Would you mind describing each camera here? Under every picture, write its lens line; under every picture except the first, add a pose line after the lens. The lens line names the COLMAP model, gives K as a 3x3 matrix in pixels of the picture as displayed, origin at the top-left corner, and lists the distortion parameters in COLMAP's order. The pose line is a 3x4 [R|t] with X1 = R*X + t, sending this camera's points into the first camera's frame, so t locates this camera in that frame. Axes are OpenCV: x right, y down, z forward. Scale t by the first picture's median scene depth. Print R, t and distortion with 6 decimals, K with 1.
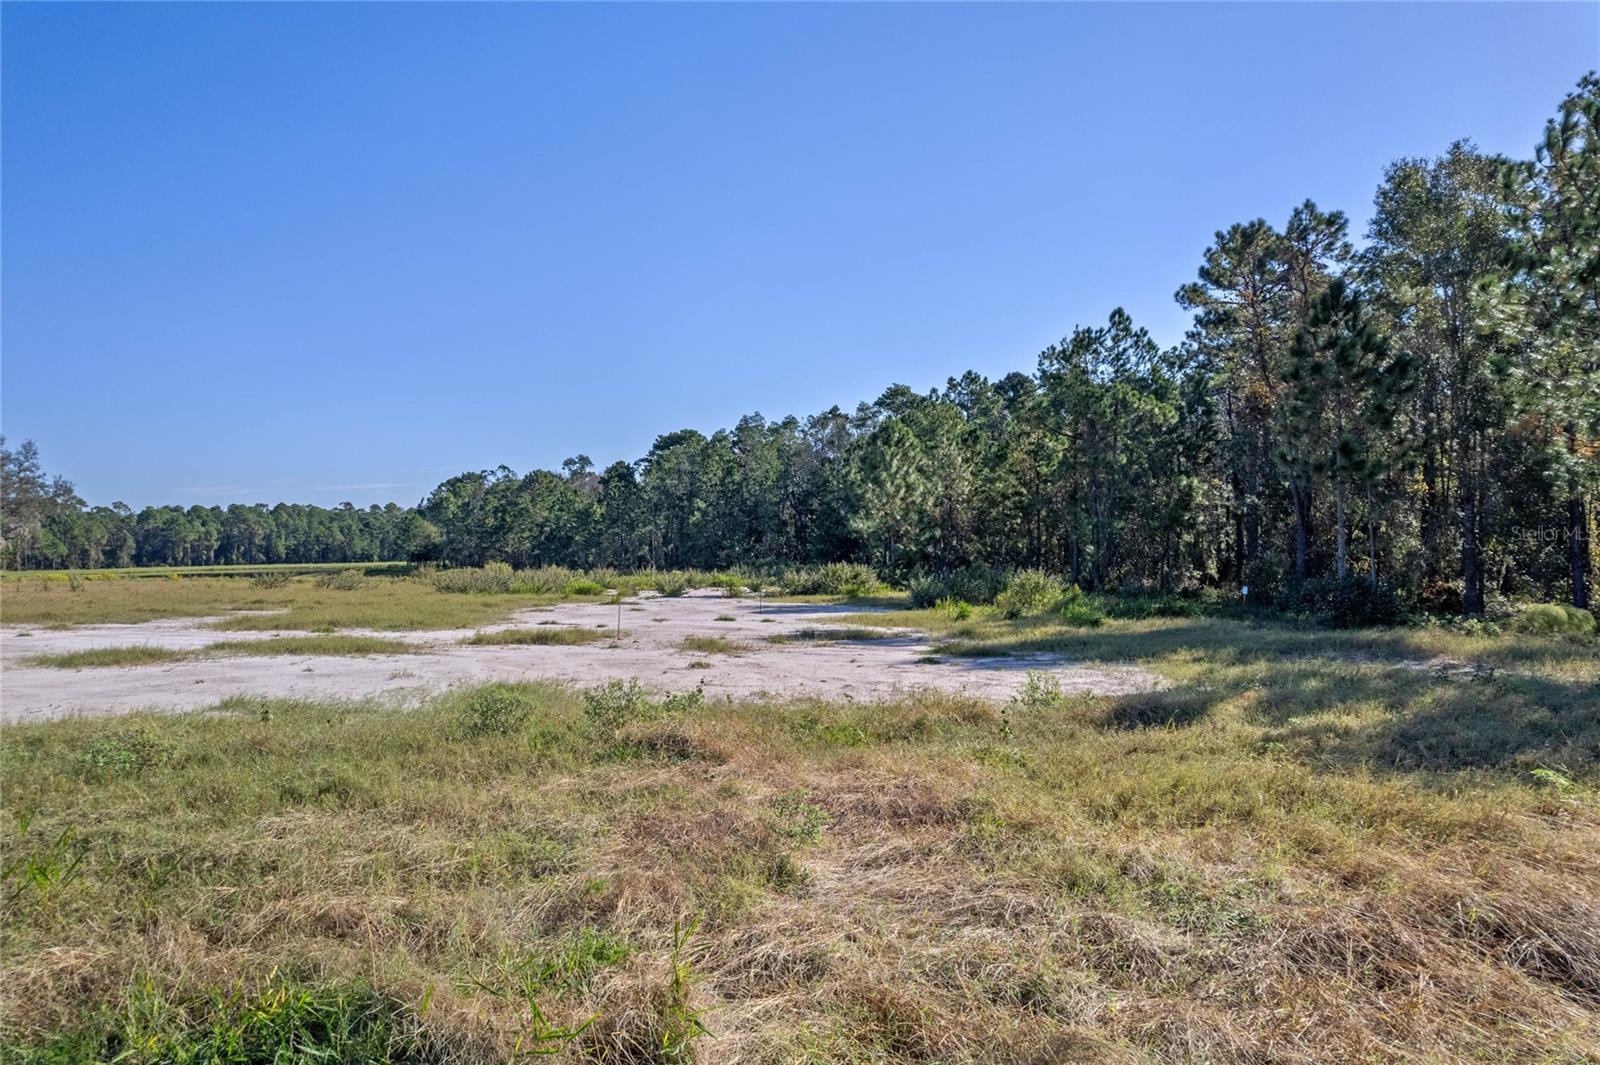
lens RADIAL K [[1039.9, 0, 790.2], [0, 1039.9, 539.1], [0, 0, 1]] dist [-0.042645, 0.089364]
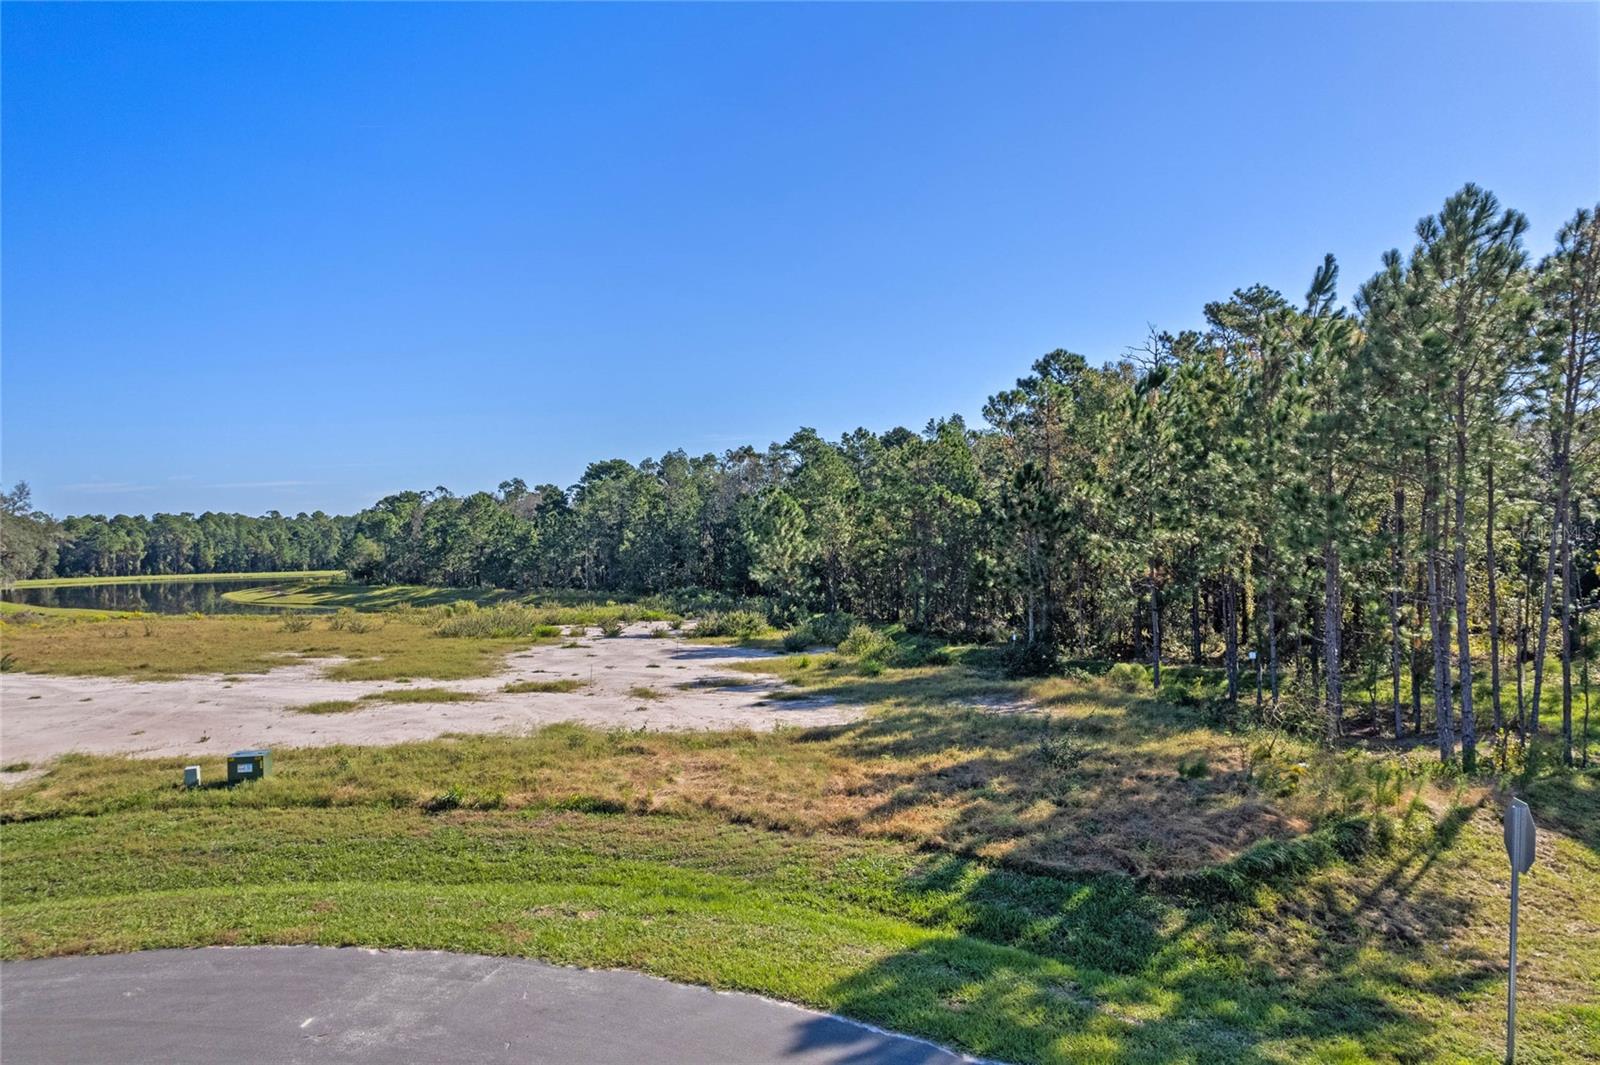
lens RADIAL K [[1039.9, 0, 790.2], [0, 1039.9, 539.1], [0, 0, 1]] dist [-0.042645, 0.089364]
pose [[0.997446, 0.002092, 0.071390, 0.006978], [-0.002073, 0.999998, -0.000333, -0.026305], [-0.071391, 0.000184, 0.997448, -0.129616]]
